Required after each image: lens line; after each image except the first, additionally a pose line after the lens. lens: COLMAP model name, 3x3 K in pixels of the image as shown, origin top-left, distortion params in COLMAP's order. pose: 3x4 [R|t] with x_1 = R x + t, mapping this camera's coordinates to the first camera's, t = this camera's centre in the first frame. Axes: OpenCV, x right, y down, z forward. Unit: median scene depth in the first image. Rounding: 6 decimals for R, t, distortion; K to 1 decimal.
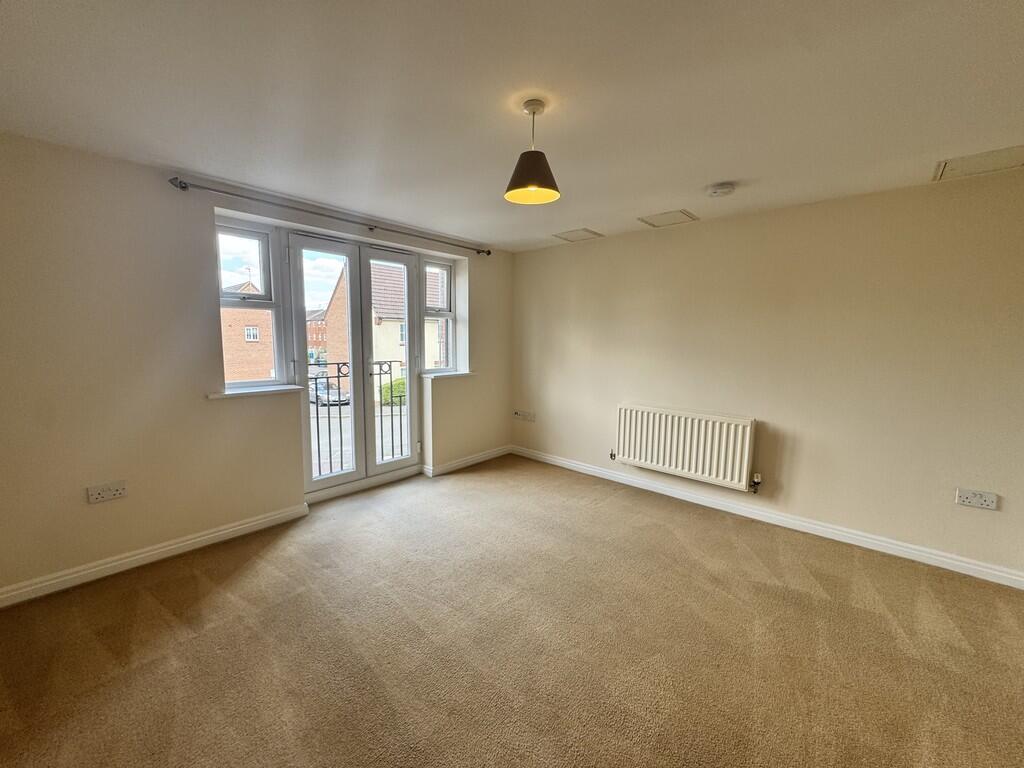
lens RADIAL K [[411.6, 0, 512.5], [0, 411.6, 380.6], [0, 0, 1]] dist [0.000558, 0.000268]
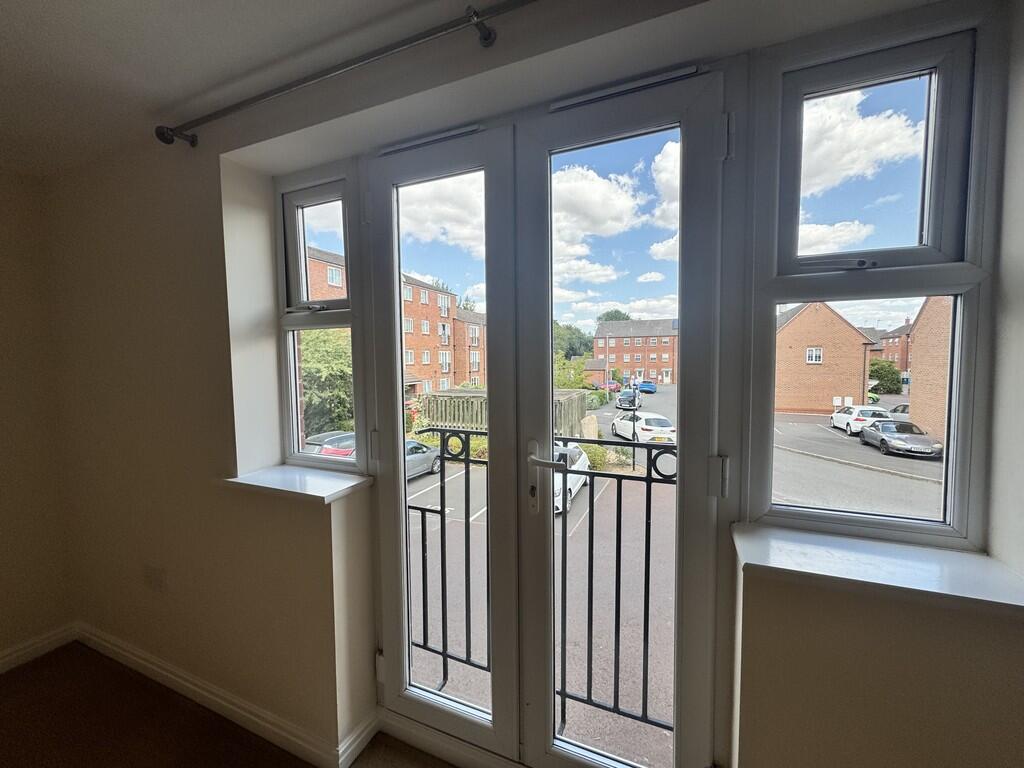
lens RADIAL K [[411.6, 0, 512.5], [0, 411.6, 380.6], [0, 0, 1]] dist [0.000558, 0.000268]
pose [[0.316283, 0.039219, -0.947854, -0.039416], [-0.086706, 0.996158, 0.012285, -0.153208], [0.944694, 0.078299, 0.318468, 1.234570]]
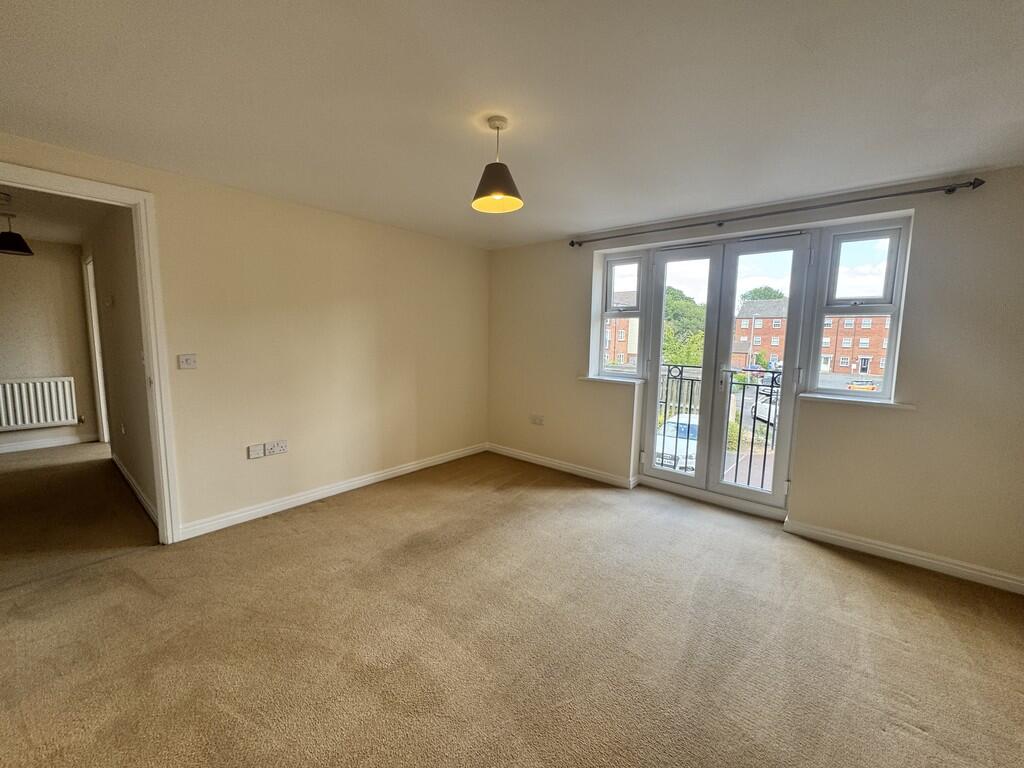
lens RADIAL K [[411.6, 0, 512.5], [0, 411.6, 380.6], [0, 0, 1]] dist [0.000558, 0.000268]
pose [[0.025241, 0.101090, -0.994557, 0.791906], [-0.124246, 0.987477, 0.097217, -0.069647], [0.991930, 0.121116, 0.037485, 0.716362]]
